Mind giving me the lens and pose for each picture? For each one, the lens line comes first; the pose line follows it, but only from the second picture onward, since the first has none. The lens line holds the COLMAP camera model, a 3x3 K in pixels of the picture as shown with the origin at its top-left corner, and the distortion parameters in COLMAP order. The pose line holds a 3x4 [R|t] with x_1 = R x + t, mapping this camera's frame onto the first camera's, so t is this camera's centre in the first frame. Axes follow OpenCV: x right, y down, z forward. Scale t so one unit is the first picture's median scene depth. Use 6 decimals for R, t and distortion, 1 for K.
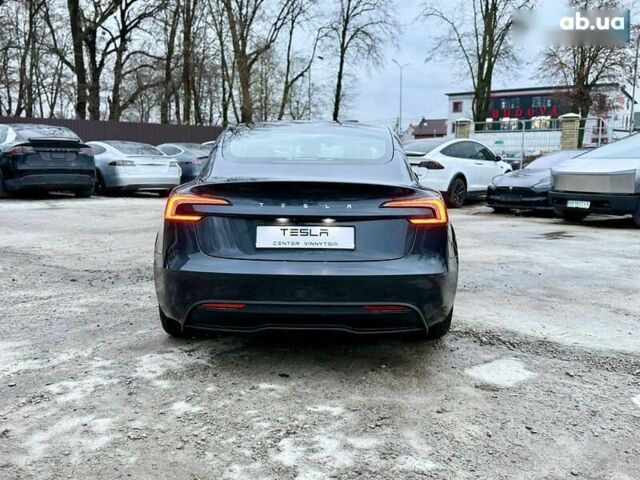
lens RADIAL K [[619.5, 0, 322.9], [0, 619.5, 244.7], [0, 0, 1]] dist [0.067289, 0.000000]
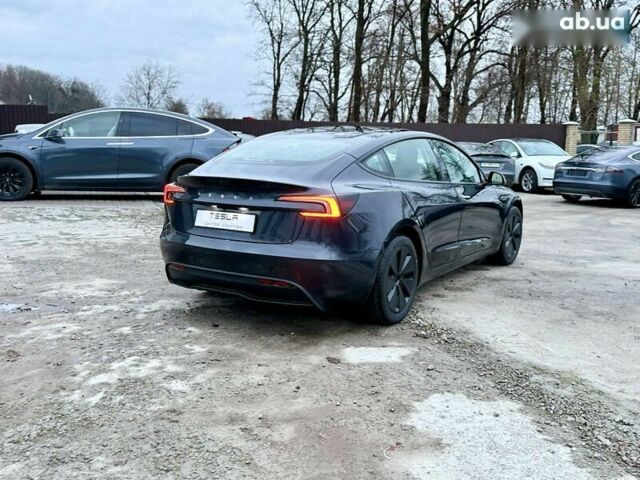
lens RADIAL K [[619.5, 0, 305.7], [0, 619.5, 241.2], [0, 0, 1]] dist [0.067289, 0.000000]
pose [[0.833765, 0.087187, -0.545192, 0.201245], [-0.088035, 0.995813, 0.024617, -0.003826], [0.545056, 0.027471, 0.837950, 0.002543]]
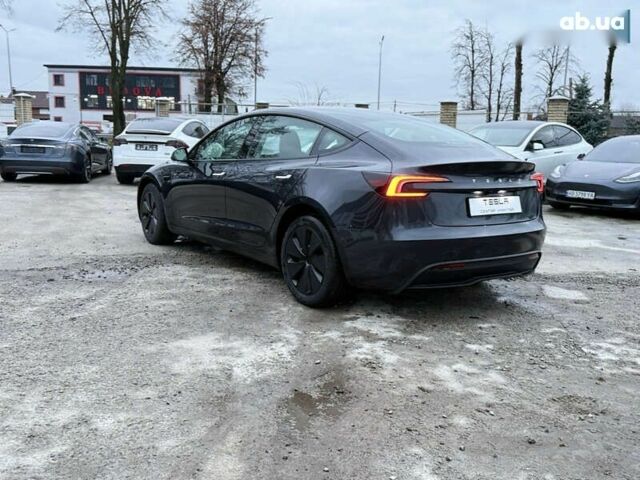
lens RADIAL K [[619.5, 0, 313.4], [0, 619.5, 227.2], [0, 0, 1]] dist [0.067289, 0.000000]
pose [[0.816464, -0.072042, 0.572885, -0.261175], [0.067581, 0.997289, 0.029097, -0.007296], [-0.573428, 0.014959, 0.819119, 0.041644]]
